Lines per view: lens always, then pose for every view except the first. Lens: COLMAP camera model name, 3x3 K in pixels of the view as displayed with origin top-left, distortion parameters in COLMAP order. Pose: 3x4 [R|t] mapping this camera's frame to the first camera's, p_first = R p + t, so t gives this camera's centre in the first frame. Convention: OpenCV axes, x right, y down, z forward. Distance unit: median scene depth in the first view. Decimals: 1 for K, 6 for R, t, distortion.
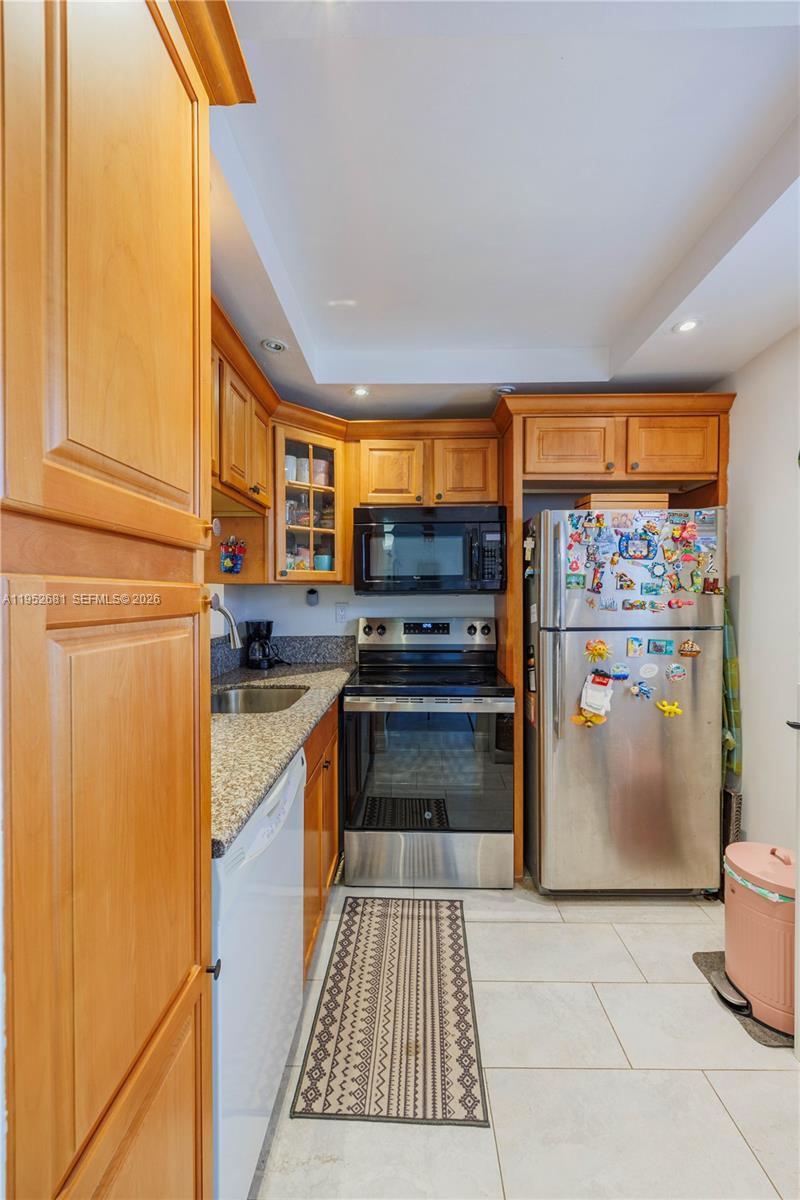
lens RADIAL K [[495.9, 0, 407.9], [0, 495.9, 601.9], [0, 0, 1]] dist [0.023813, -0.000033]
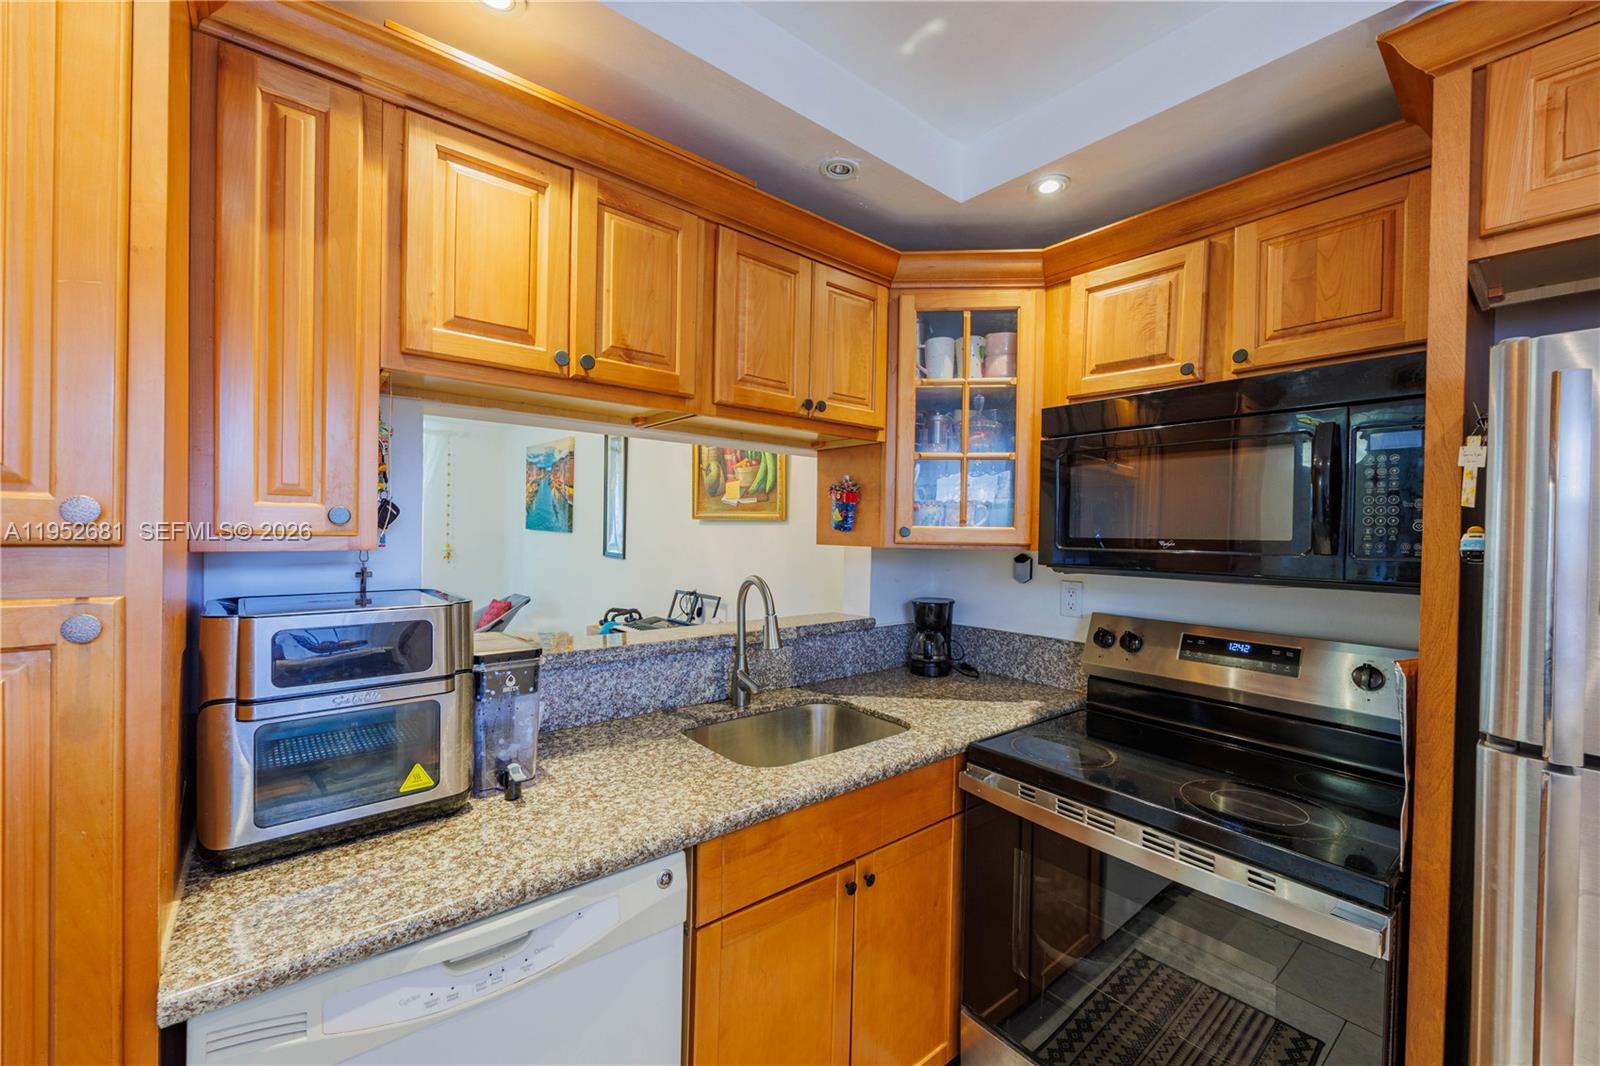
lens RADIAL K [[637.6, 0, 803.2], [0, 637.6, 537.3], [0, 0, 1]] dist [0.001088, 0.000247]
pose [[0.644378, 0.025510, -0.764281, 0.279628], [-0.035219, 0.999373, 0.003663, -0.050877], [0.763896, 0.024557, 0.644872, 0.409502]]
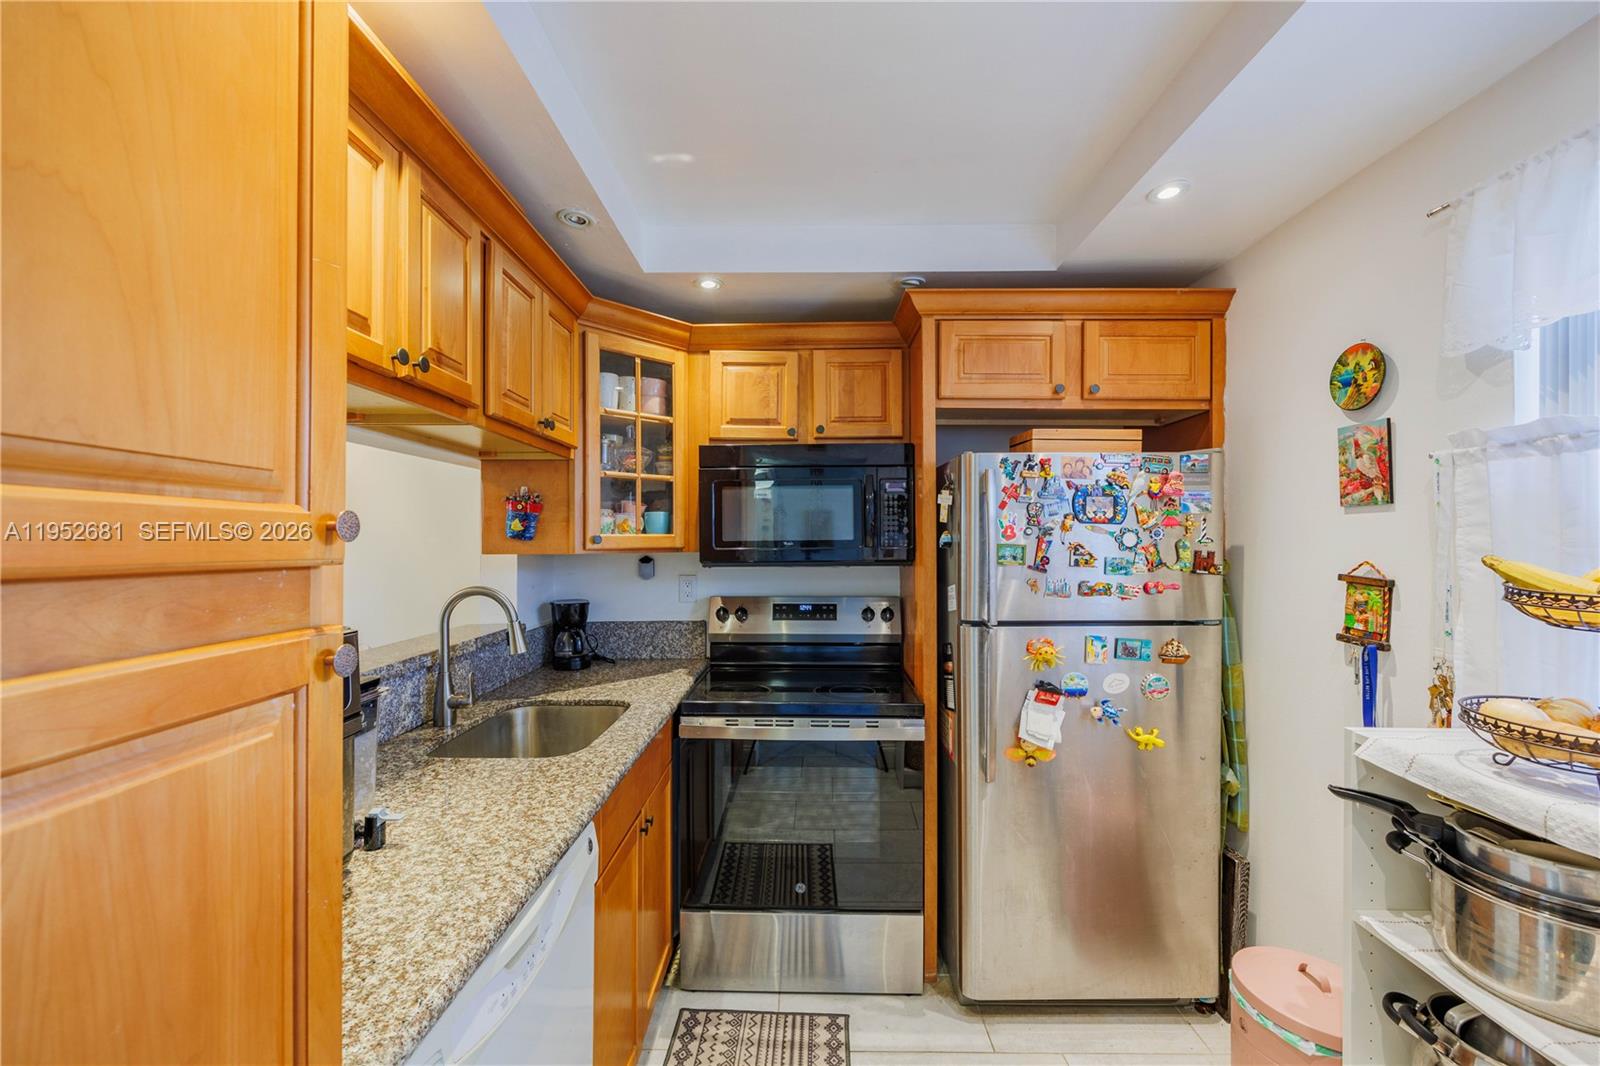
lens RADIAL K [[636.9, 0, 800.8], [0, 636.9, 541.9], [0, 0, 1]] dist [0.007185, 0.000667]
pose [[0.999999, 0.001437, -0.000594, 0.040865], [-0.001446, 0.999879, -0.015469, -0.042065], [0.000571, 0.015470, 0.999880, 0.100982]]
